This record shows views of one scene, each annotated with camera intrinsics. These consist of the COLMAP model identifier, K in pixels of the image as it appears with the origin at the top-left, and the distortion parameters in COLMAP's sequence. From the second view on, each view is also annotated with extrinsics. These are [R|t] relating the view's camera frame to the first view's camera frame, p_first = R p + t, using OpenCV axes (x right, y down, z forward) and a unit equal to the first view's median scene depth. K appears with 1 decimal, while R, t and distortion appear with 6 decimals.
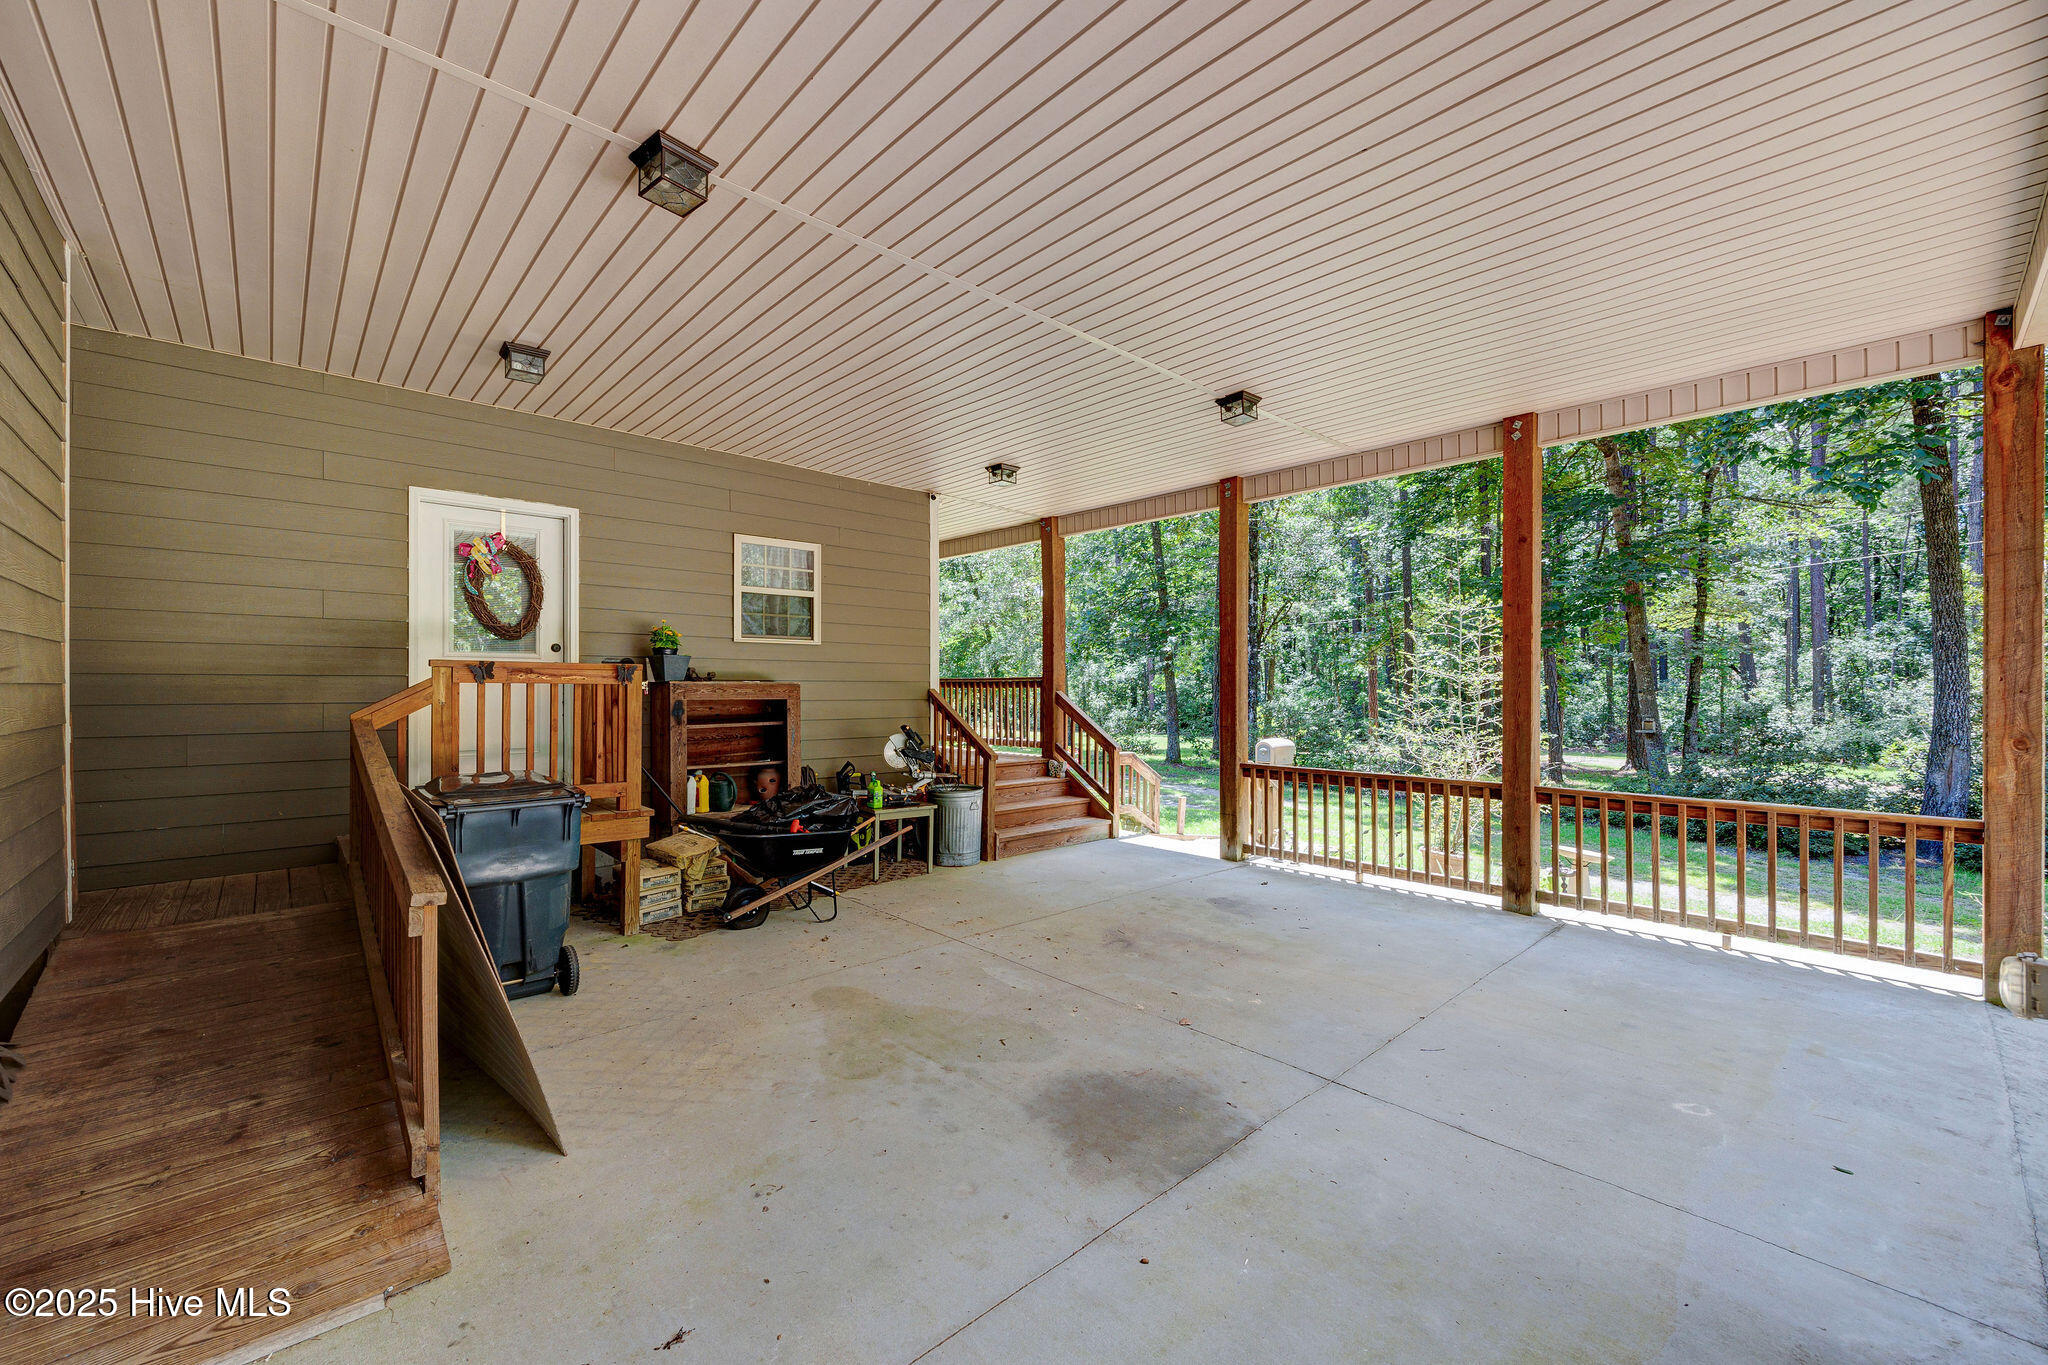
lens RADIAL K [[824.6, 0, 1025.8], [0, 824.6, 685.0], [0, 0, 1]] dist [-0.000898, -0.000049]
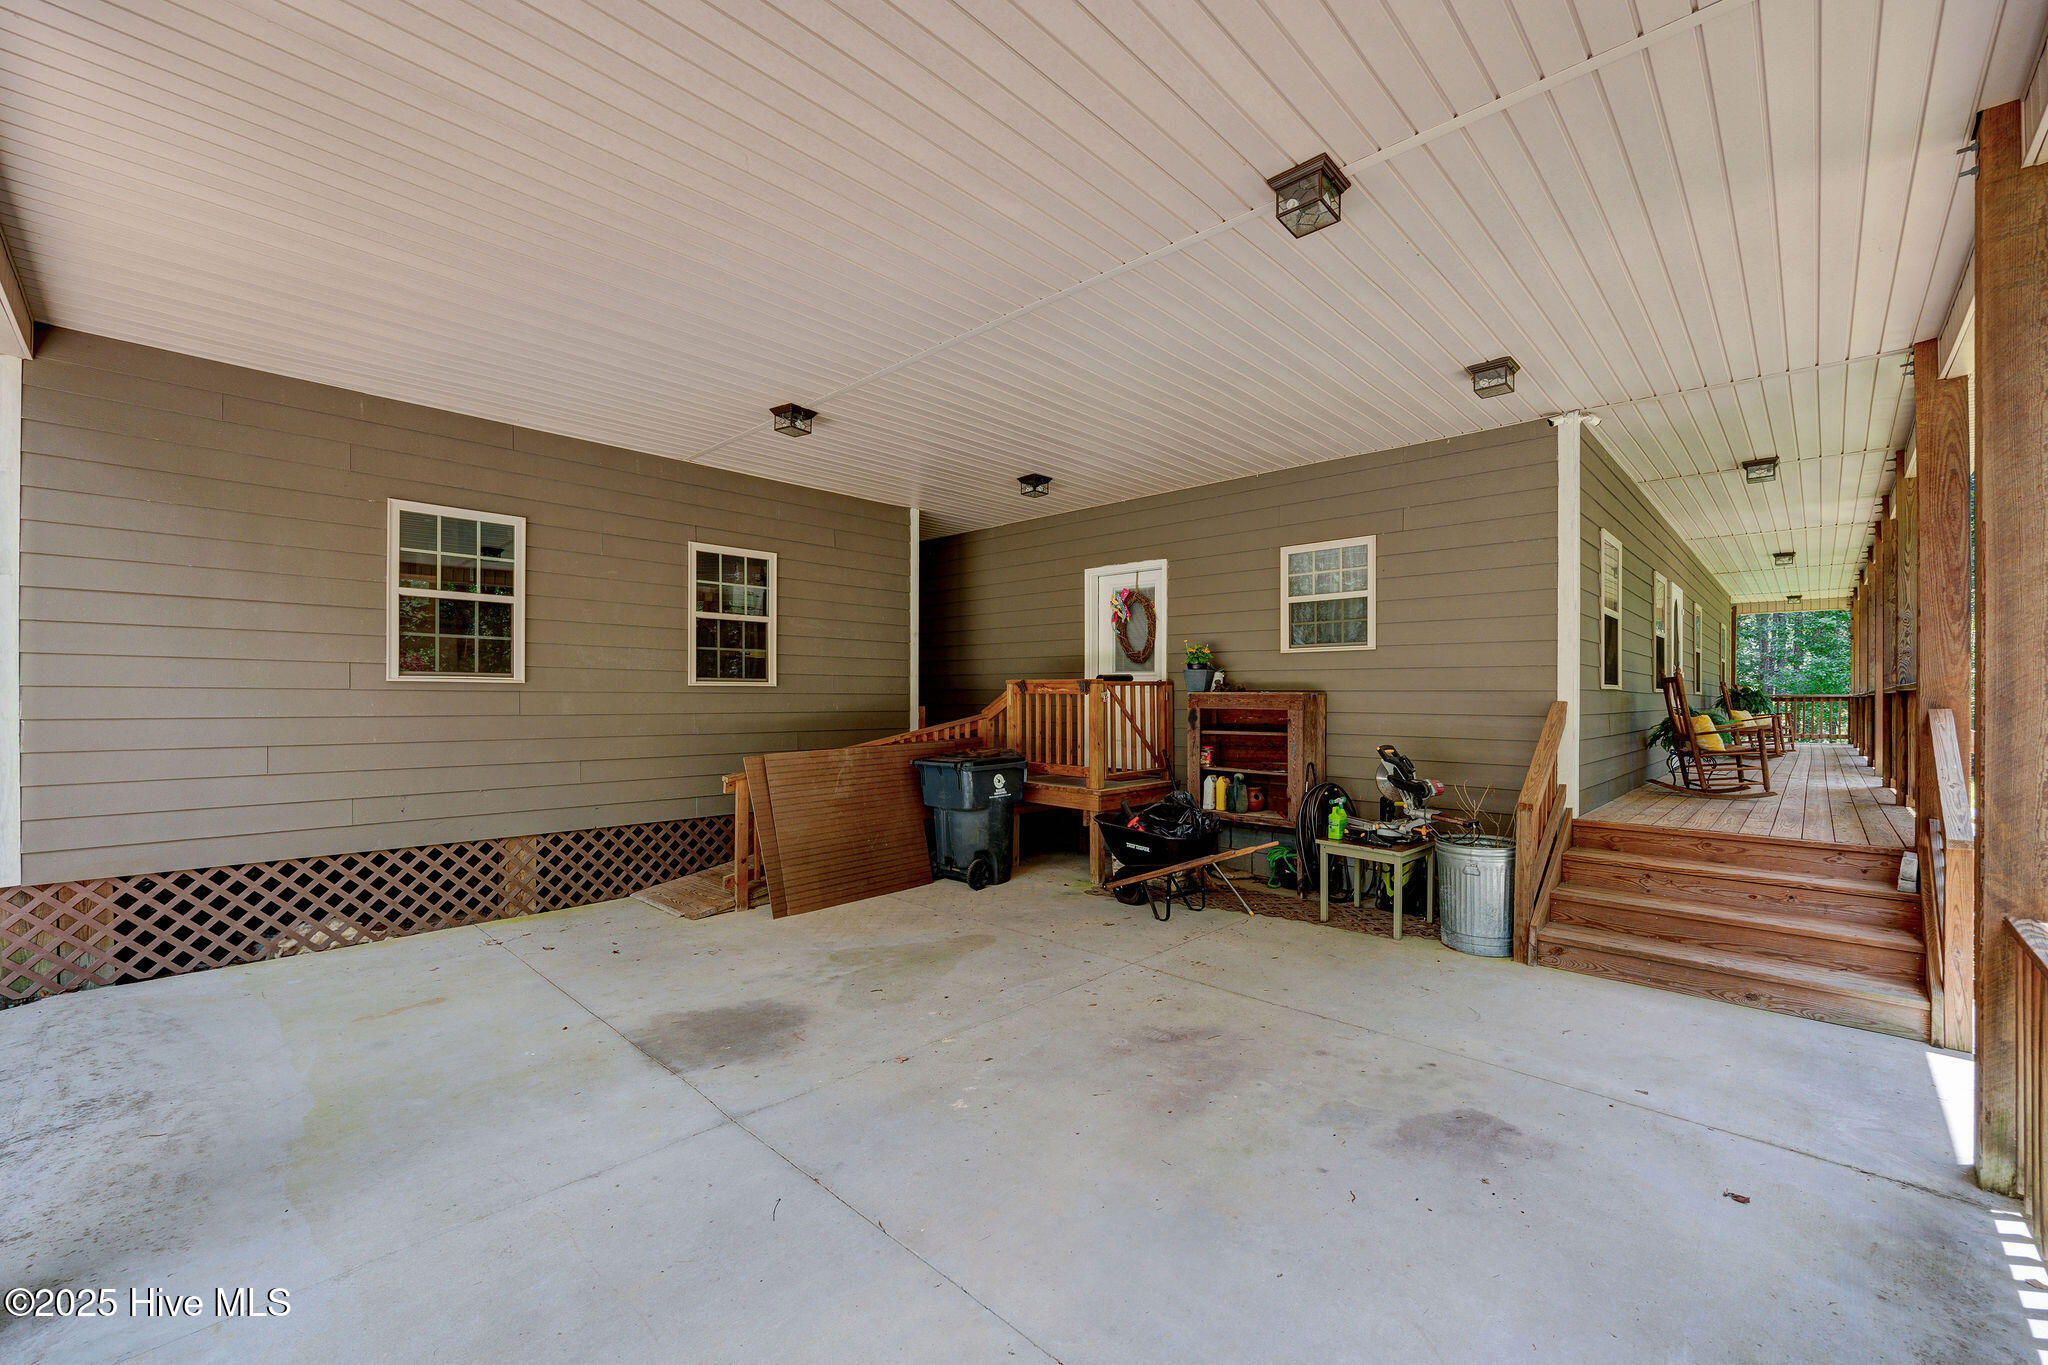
lens RADIAL K [[825.5, 0, 1029.7], [0, 825.5, 696.6], [0, 0, 1]] dist [0.000024, -0.000024]
pose [[0.064058, -0.000560, -0.997946, 0.838114], [-0.003619, 0.999993, -0.000793, 0.004882], [0.997940, 0.003662, 0.064055, 0.810666]]
